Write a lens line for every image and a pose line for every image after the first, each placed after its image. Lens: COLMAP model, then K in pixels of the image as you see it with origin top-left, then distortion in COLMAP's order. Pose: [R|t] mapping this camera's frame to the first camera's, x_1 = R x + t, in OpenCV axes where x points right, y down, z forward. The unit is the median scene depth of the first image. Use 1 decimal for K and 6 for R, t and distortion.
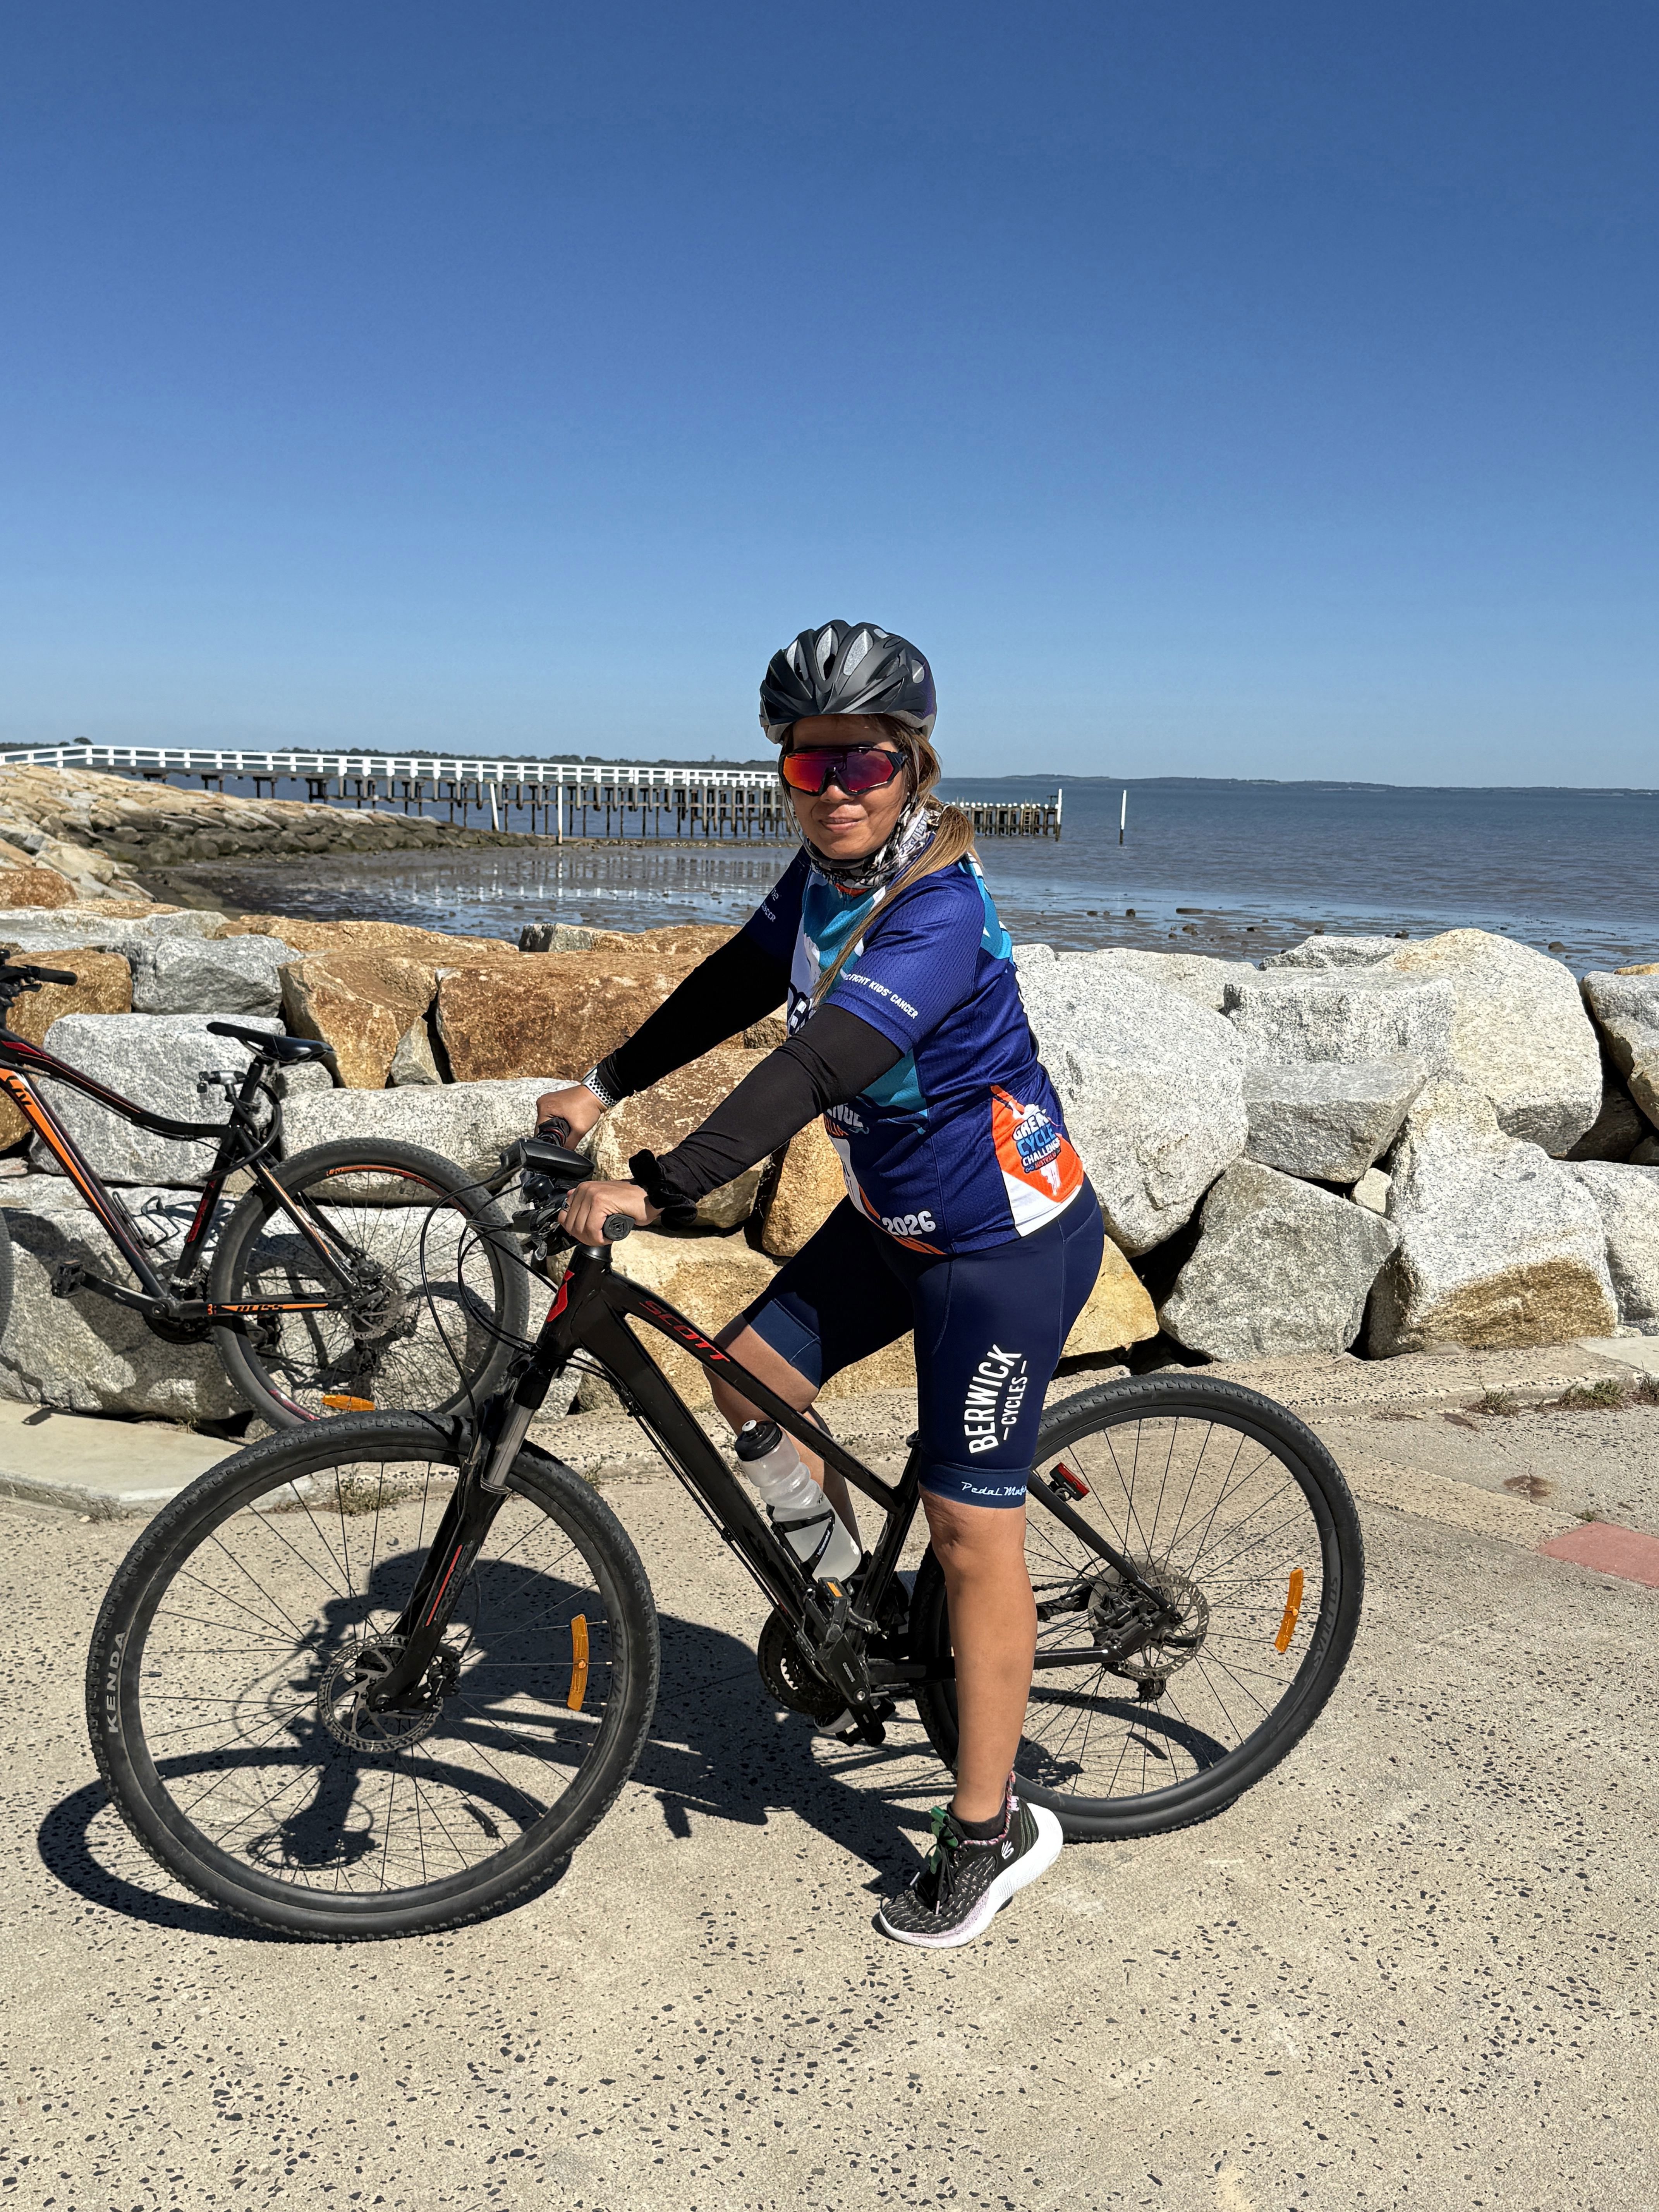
lens RADIAL K [[2243.8, 0, 829.5], [0, 2243.8, 1106.0], [0, 0, 1]] dist [0.229501, -0.011103]
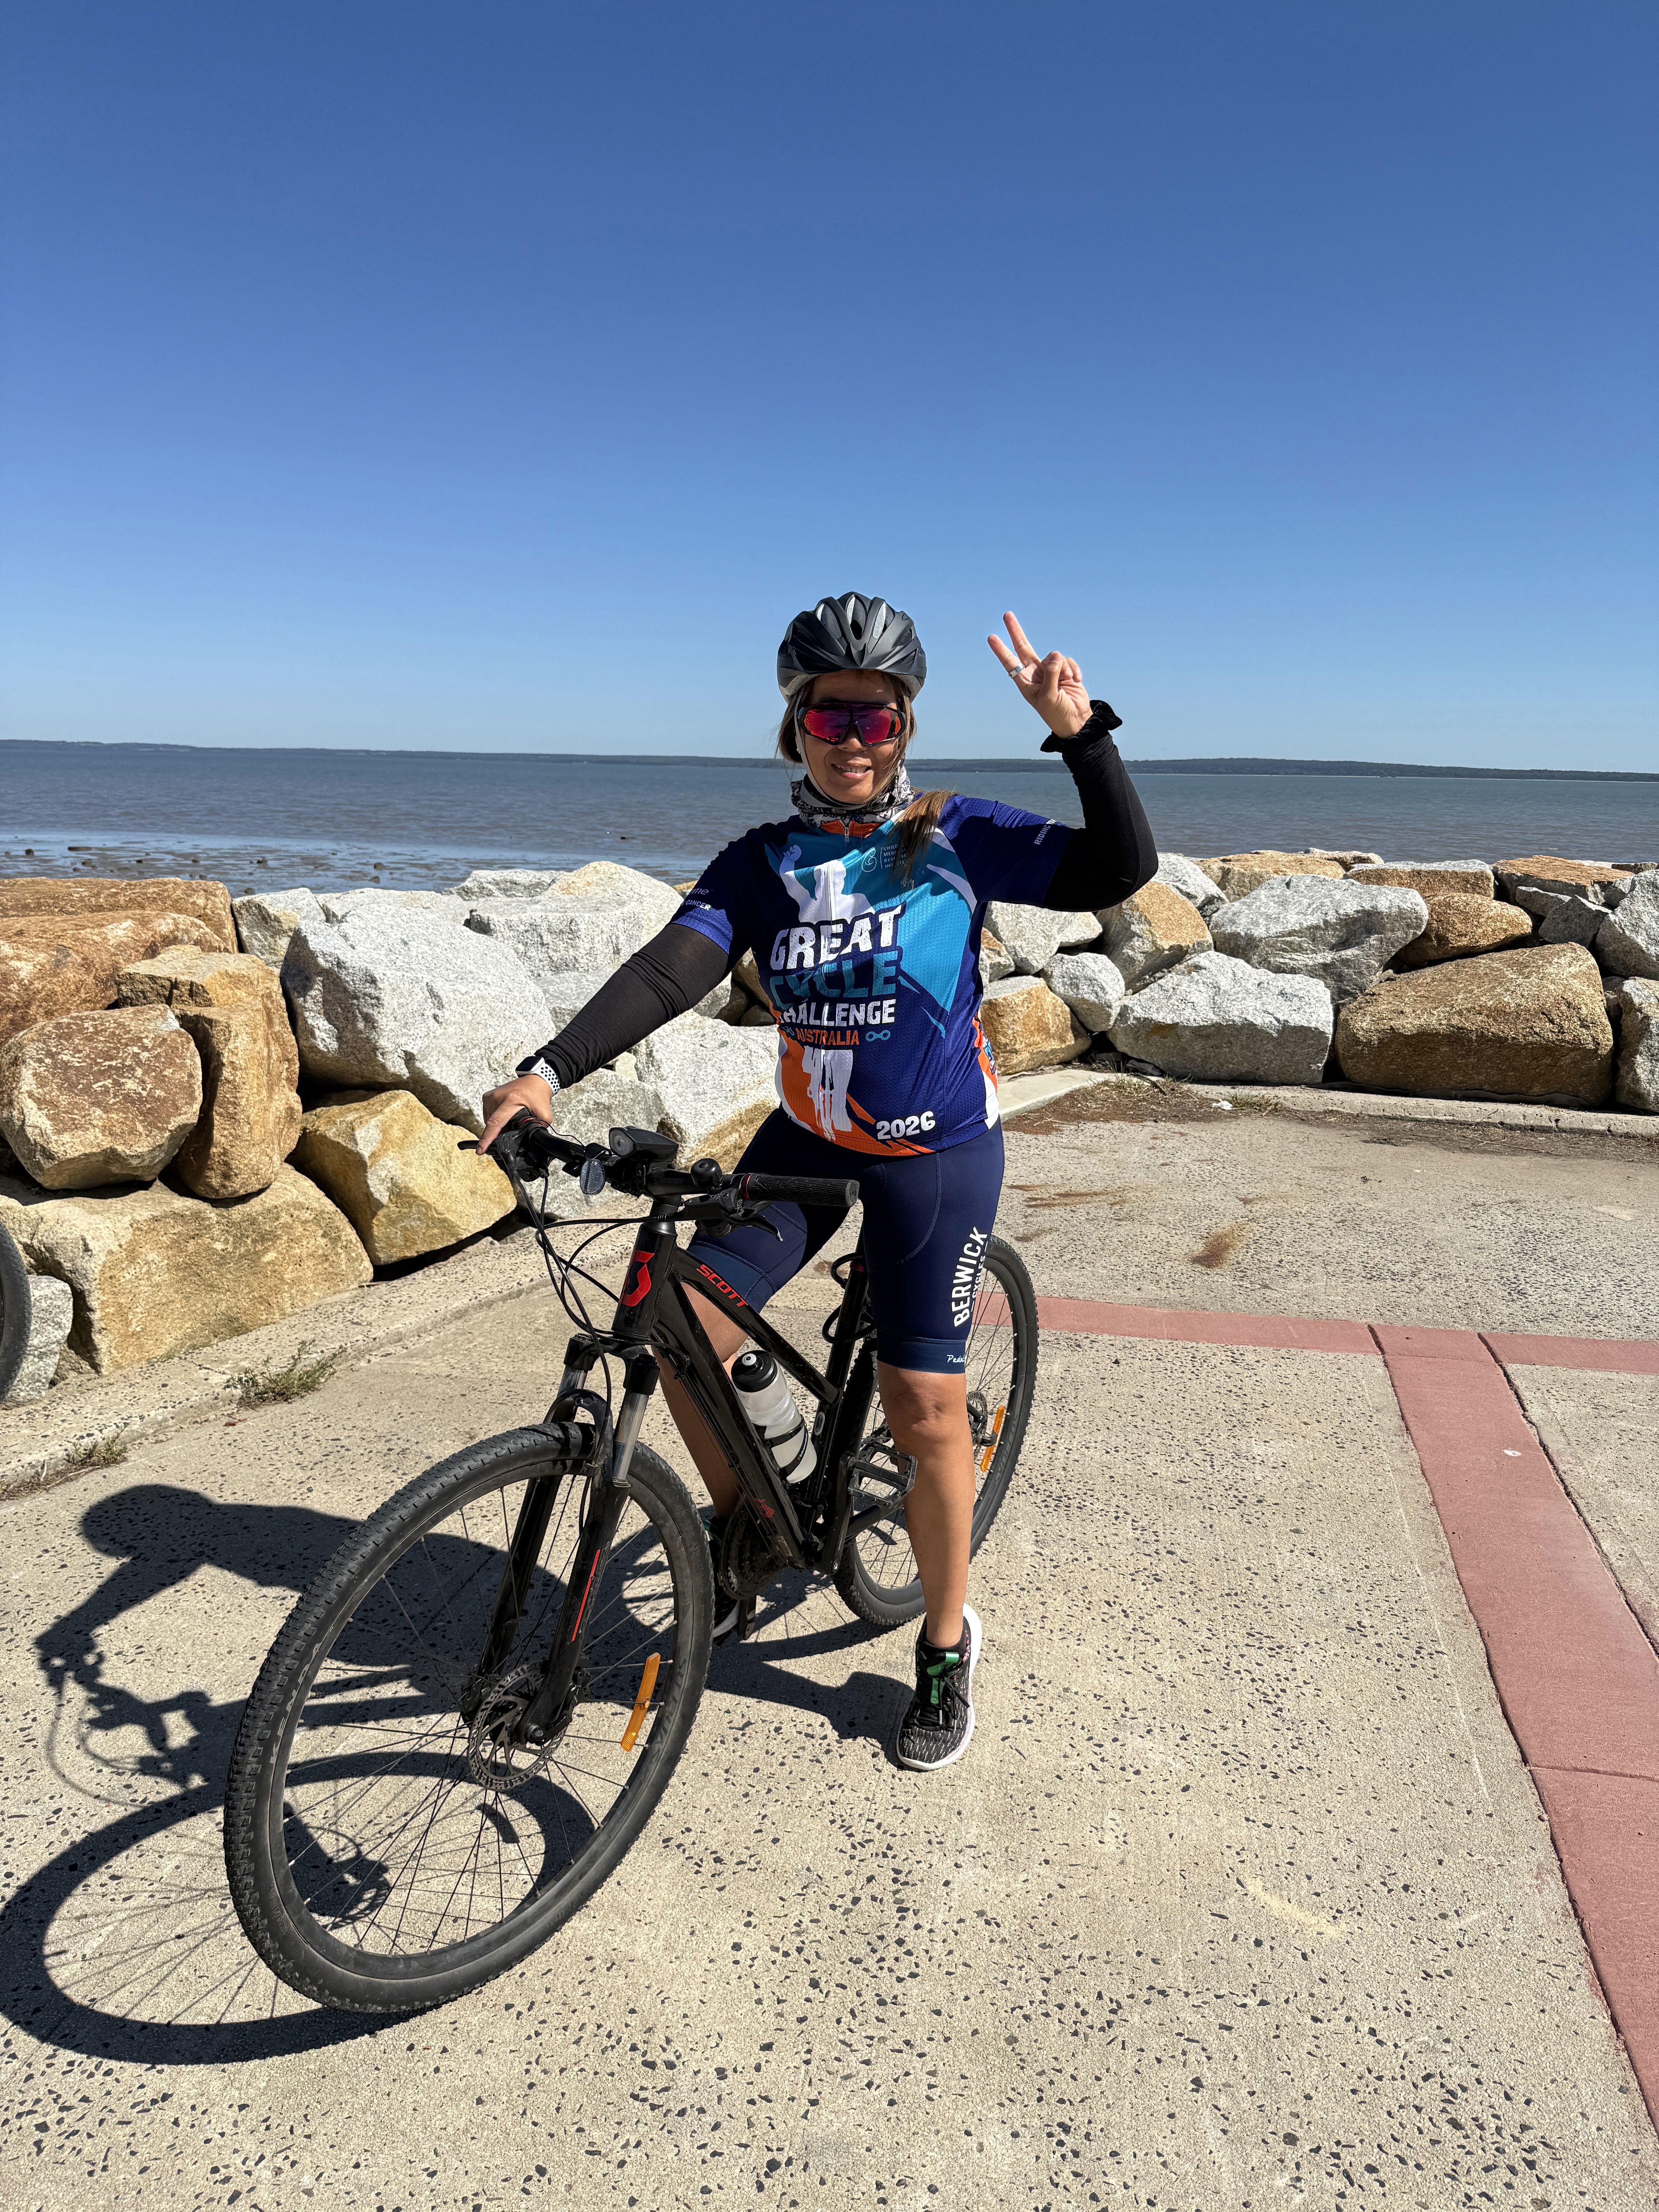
lens RADIAL K [[1589.6, 0, 830.5], [0, 1589.6, 1117.3], [0, 0, 1]] dist [0.085511, 0.000678]
pose [[0.812378, -0.138762, 0.566381, -0.202749], [0.089748, 0.989455, 0.113687, -0.030512], [-0.576184, -0.041525, 0.816265, 0.201646]]
